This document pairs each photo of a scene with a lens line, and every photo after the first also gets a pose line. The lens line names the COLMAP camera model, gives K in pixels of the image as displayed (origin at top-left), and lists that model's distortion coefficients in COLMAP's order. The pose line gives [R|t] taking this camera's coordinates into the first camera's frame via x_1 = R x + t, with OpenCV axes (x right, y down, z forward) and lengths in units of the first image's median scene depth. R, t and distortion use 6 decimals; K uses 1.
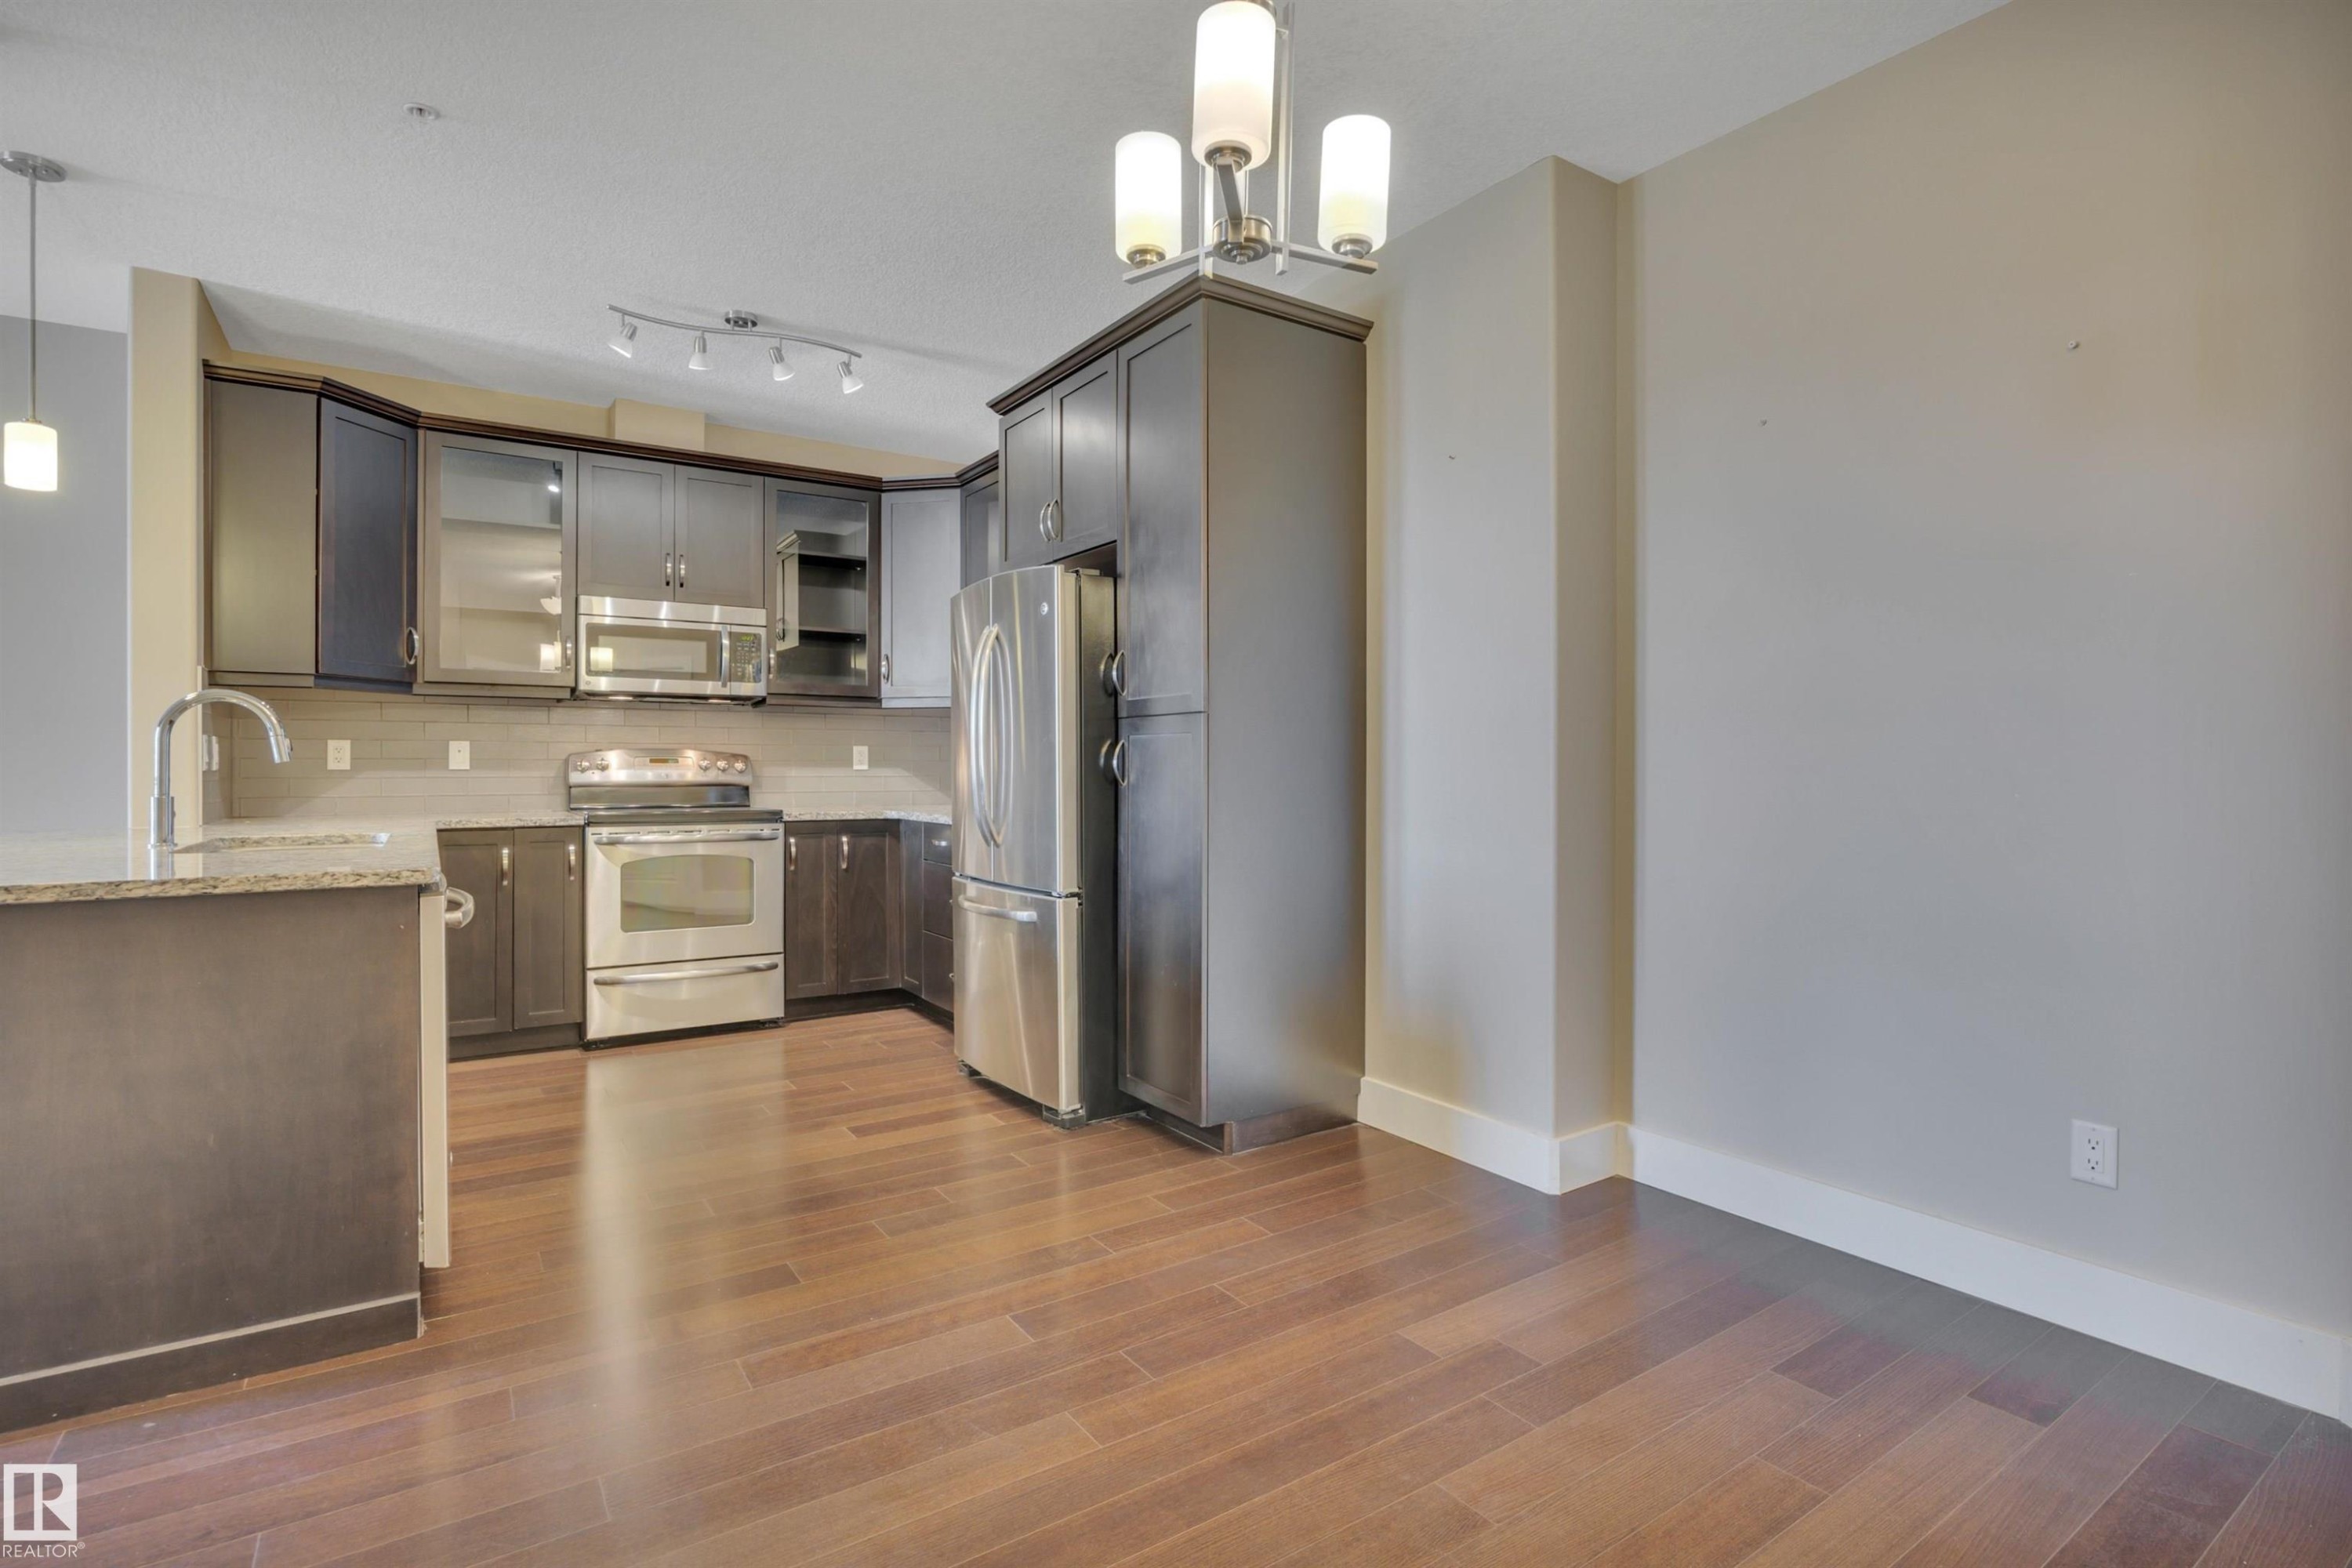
lens RADIAL K [[1135.1, 0, 1161.1], [0, 1135.1, 763.3], [0, 0, 1]] dist [-0.016113, 0.001391]
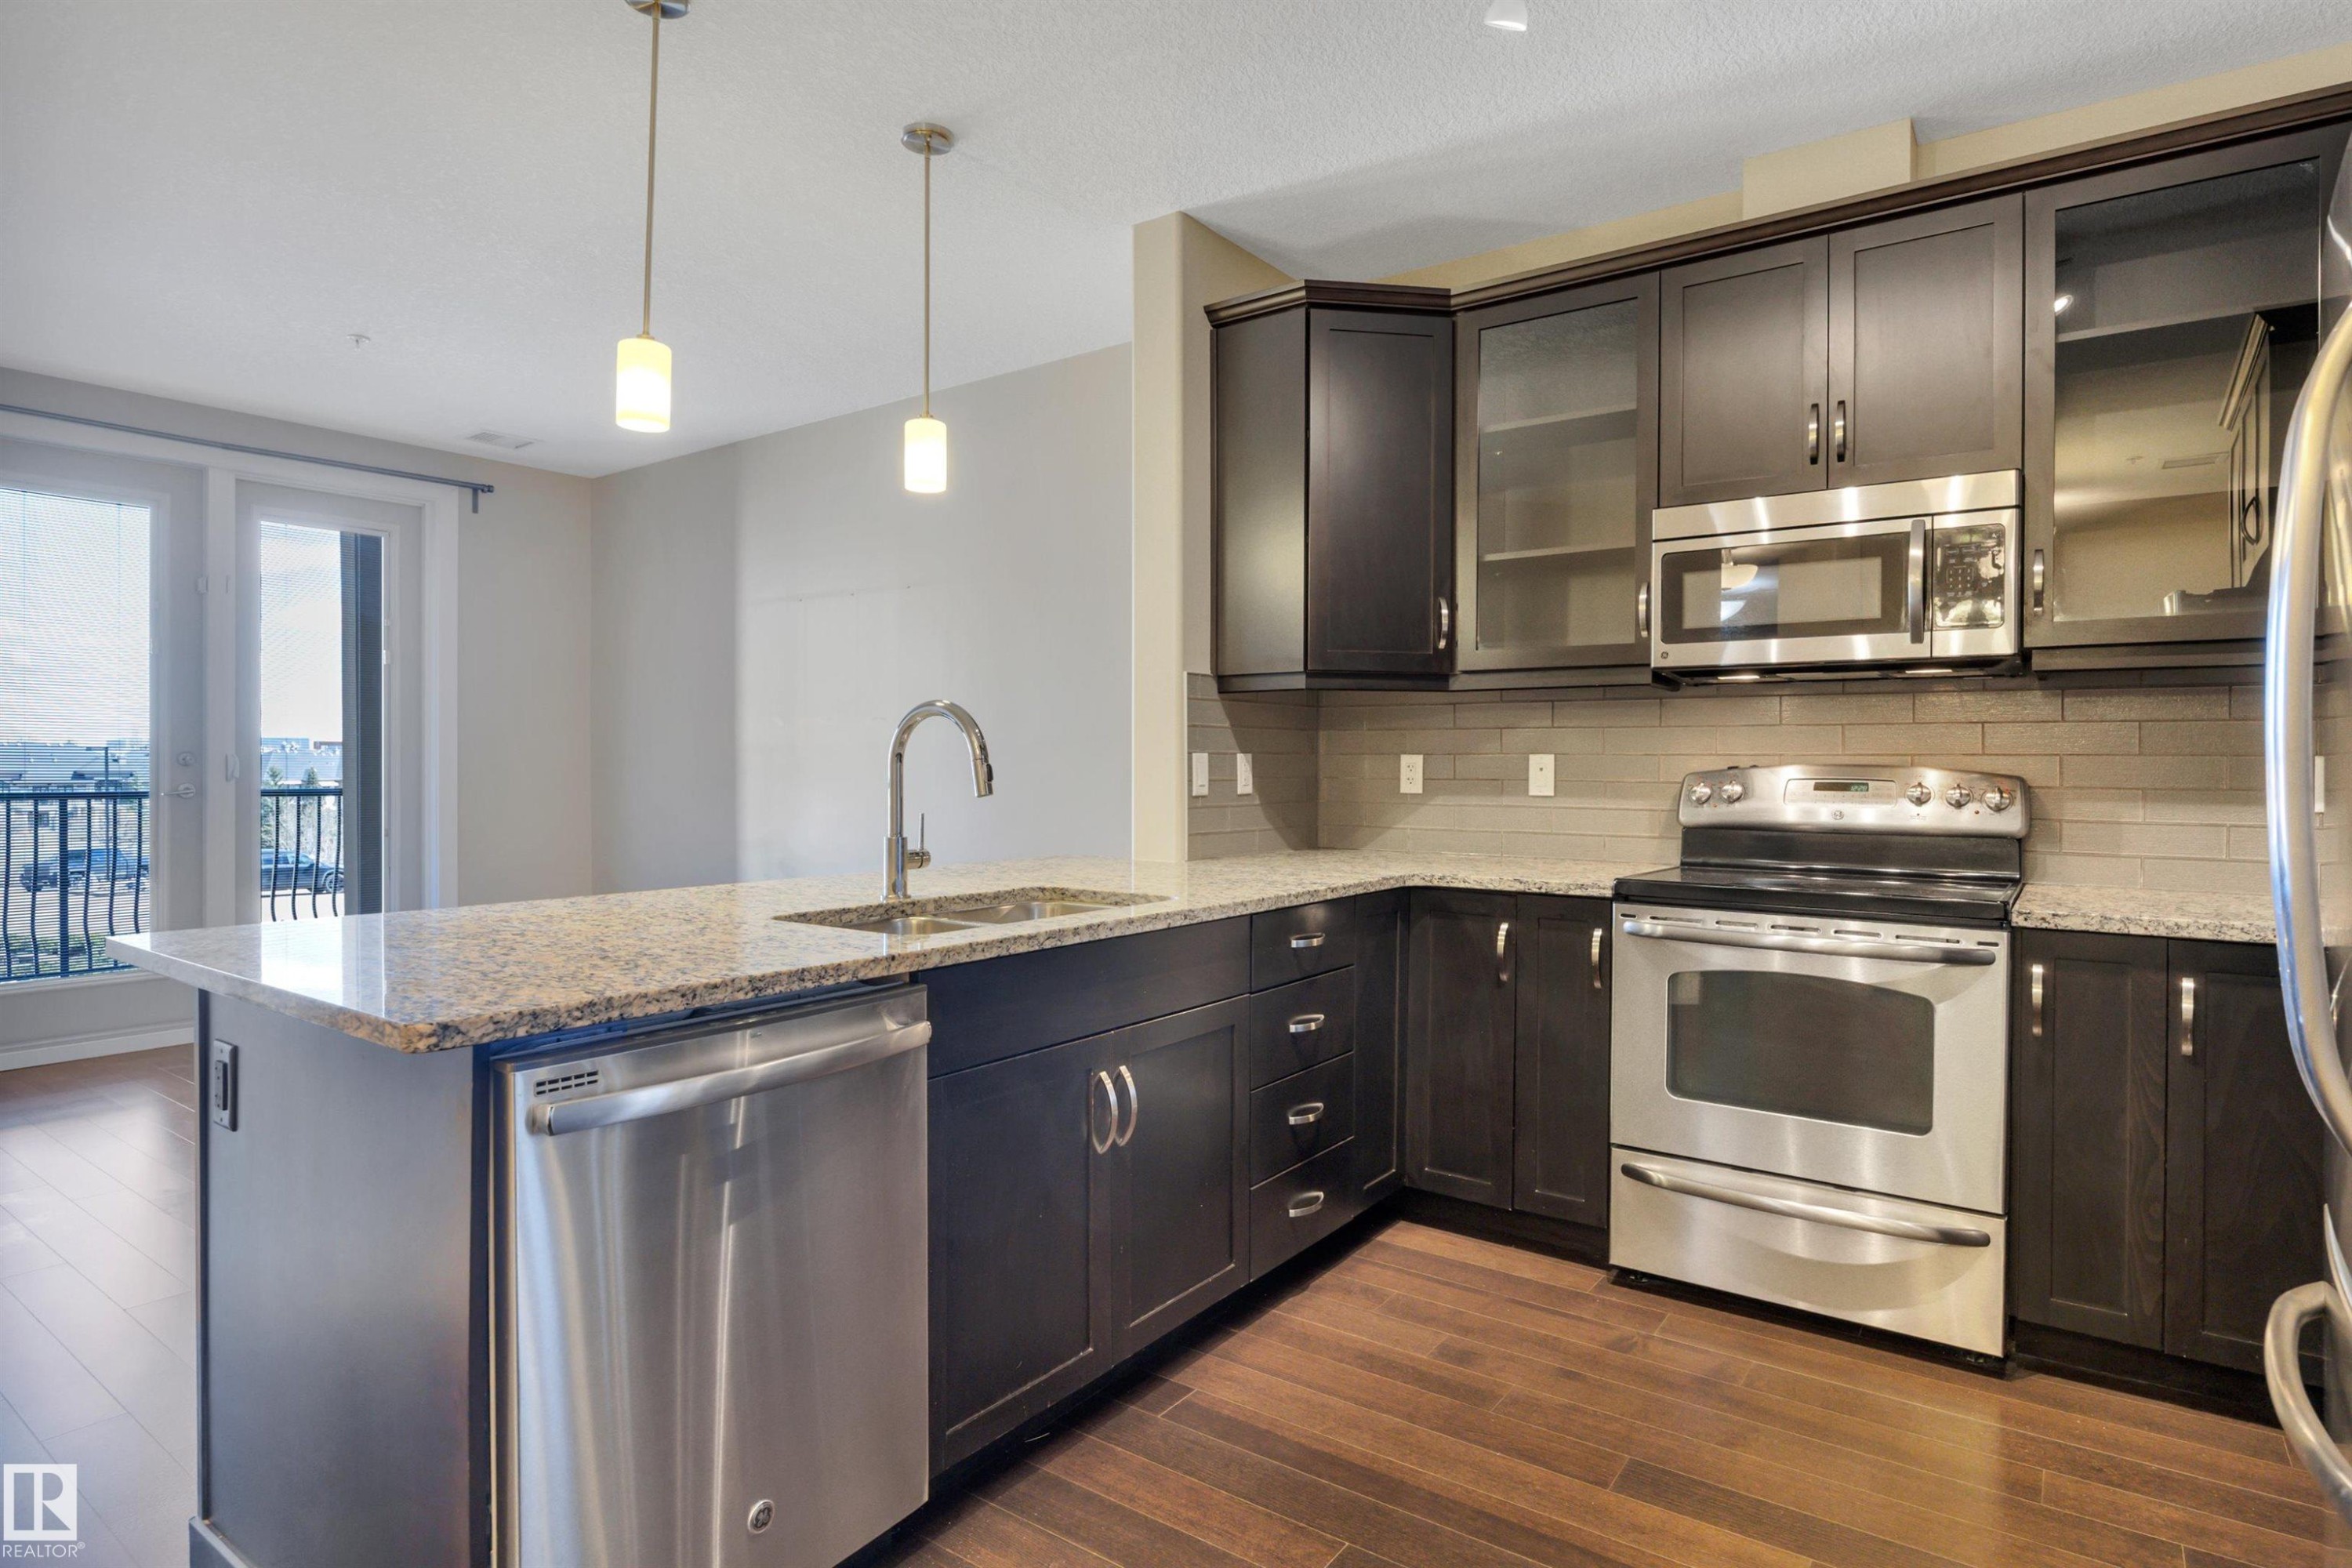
lens RADIAL K [[1231.5, 0, 1194.8], [0, 1231.5, 778.5], [0, 0, 1]] dist [-0.004930, 0.000236]
pose [[0.357084, 0.012367, -0.933990, 0.009109], [-0.001518, 0.999919, 0.012660, -0.015255], [0.934071, -0.003103, 0.357074, 0.567068]]
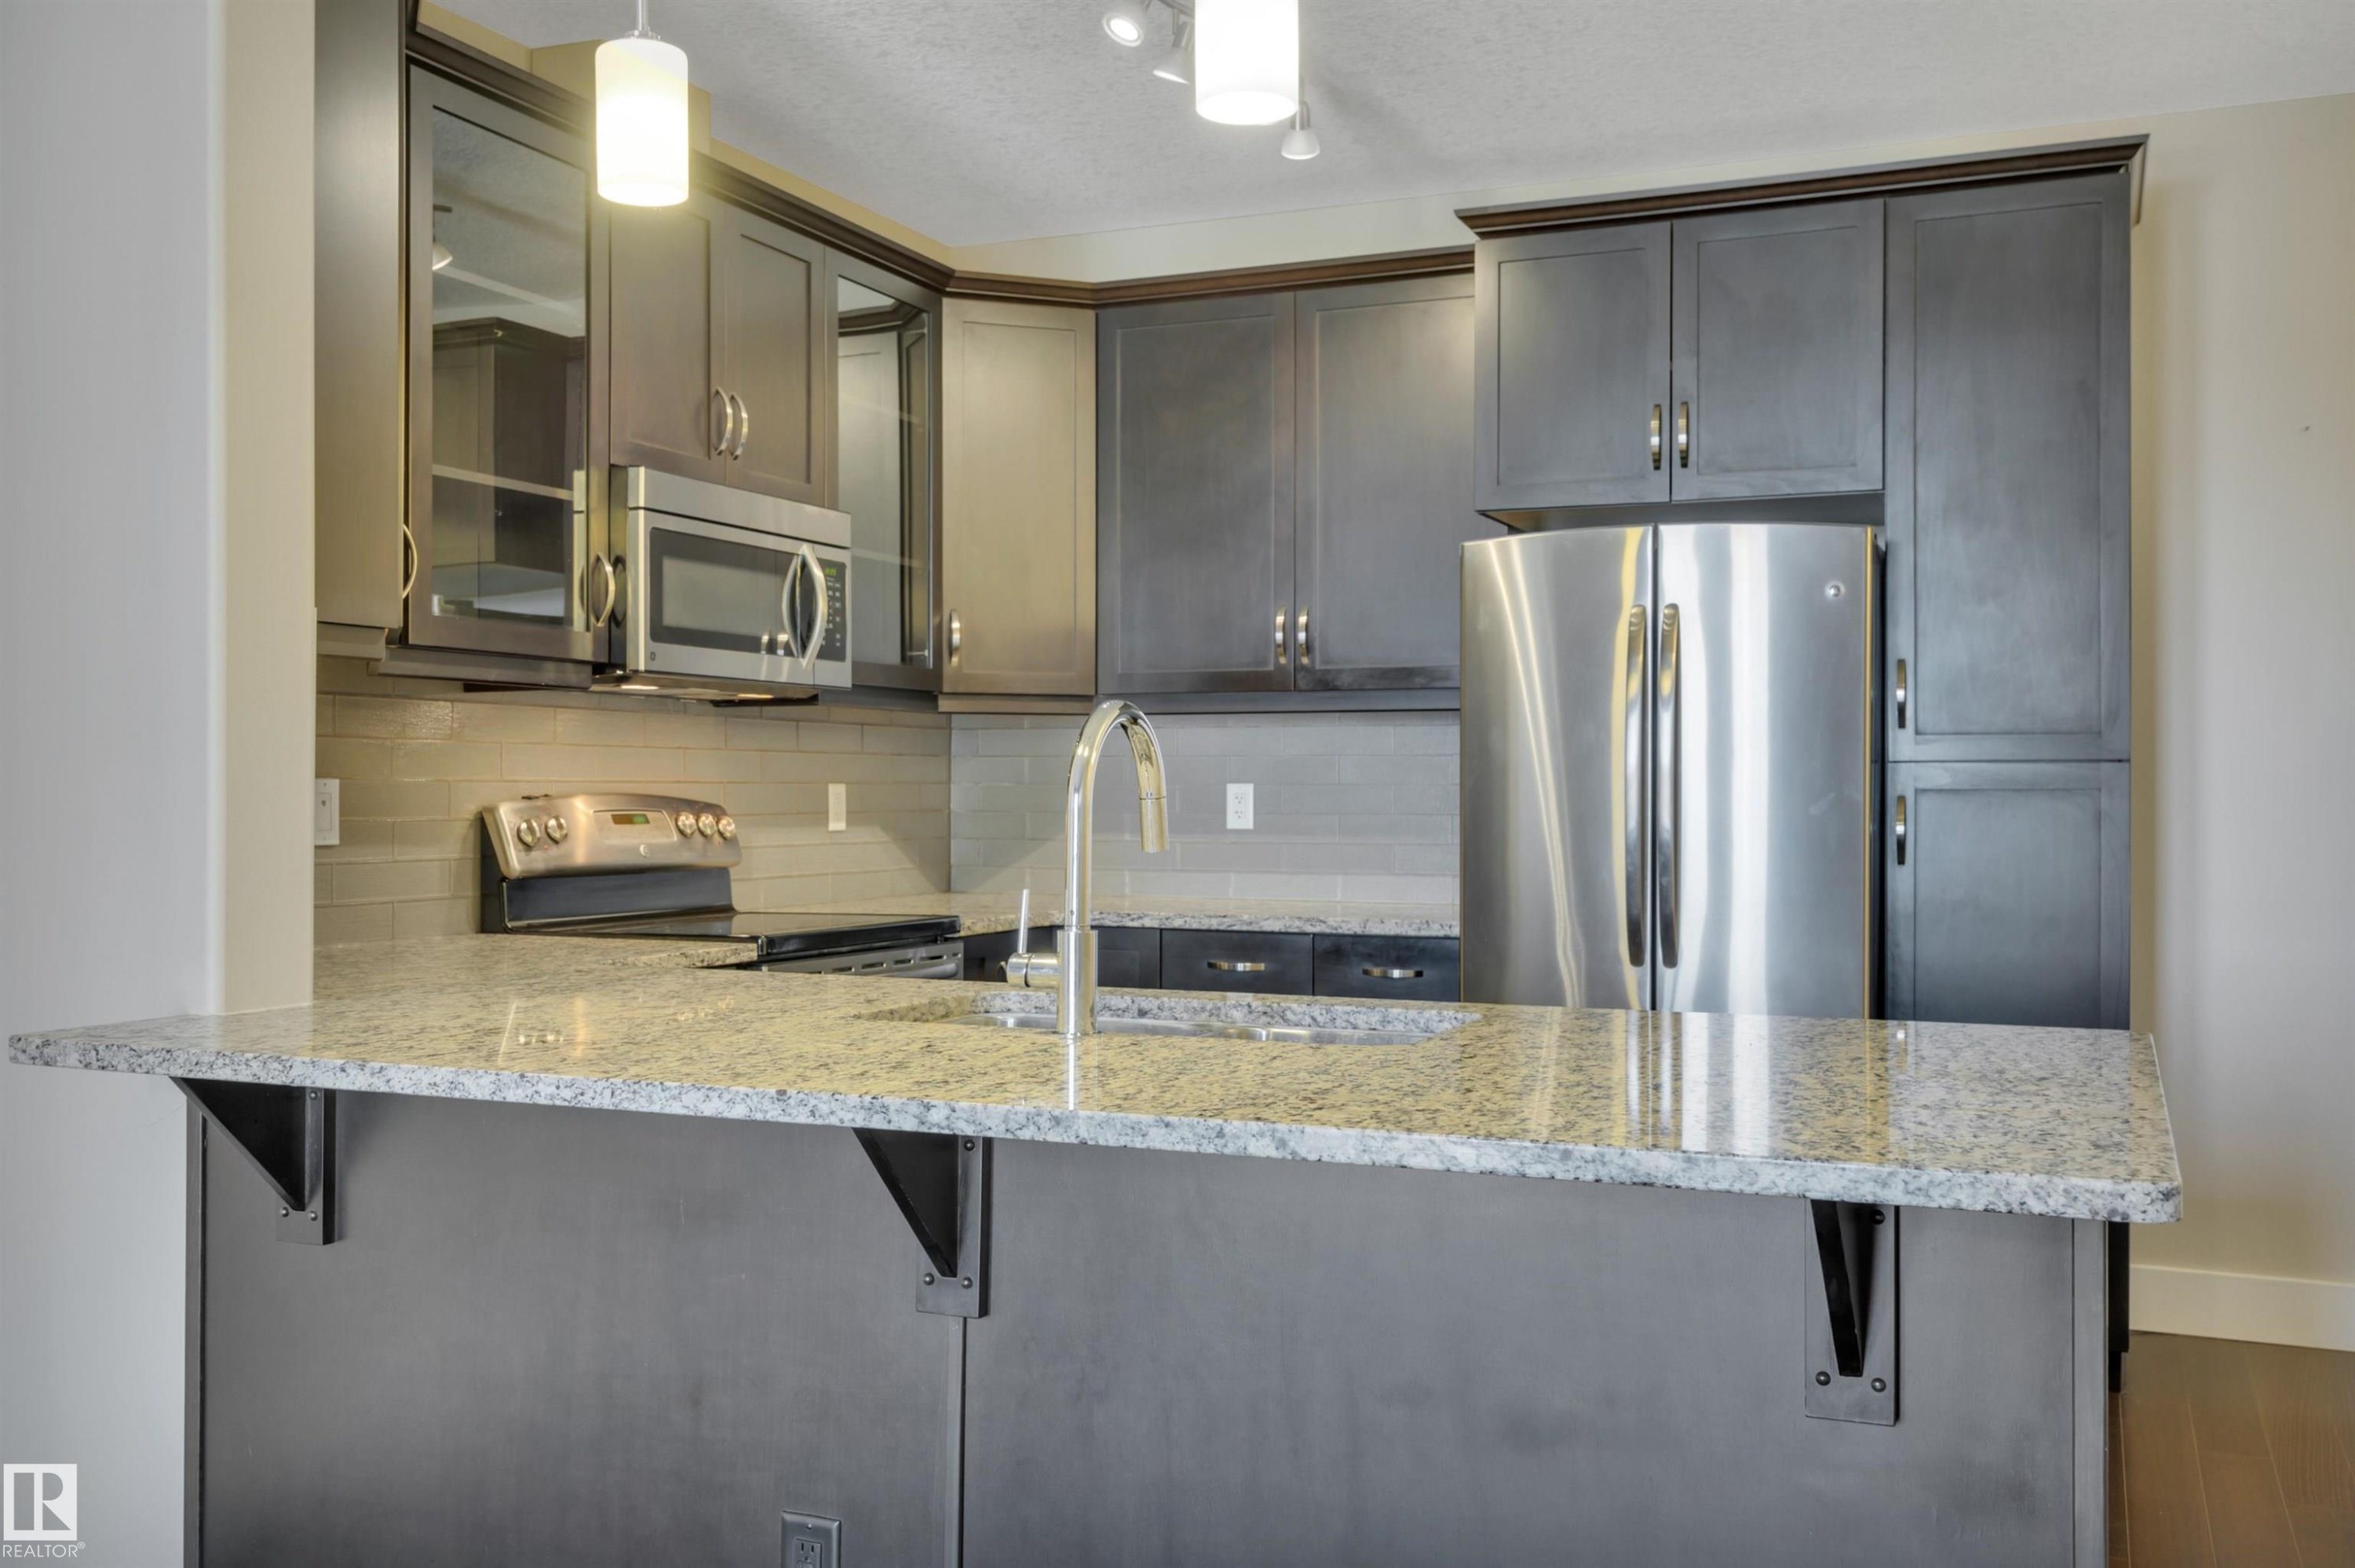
lens RADIAL K [[2141.2, 0, 1183.7], [0, 2141.2, 788.8], [0, 0, 1]] dist [0.005173, 0.000000]
pose [[0.836143, 0.001010, 0.548510, -0.850059], [-0.002460, 0.999995, 0.001909, -0.019641], [-0.548505, -0.002946, 0.836142, 0.149409]]
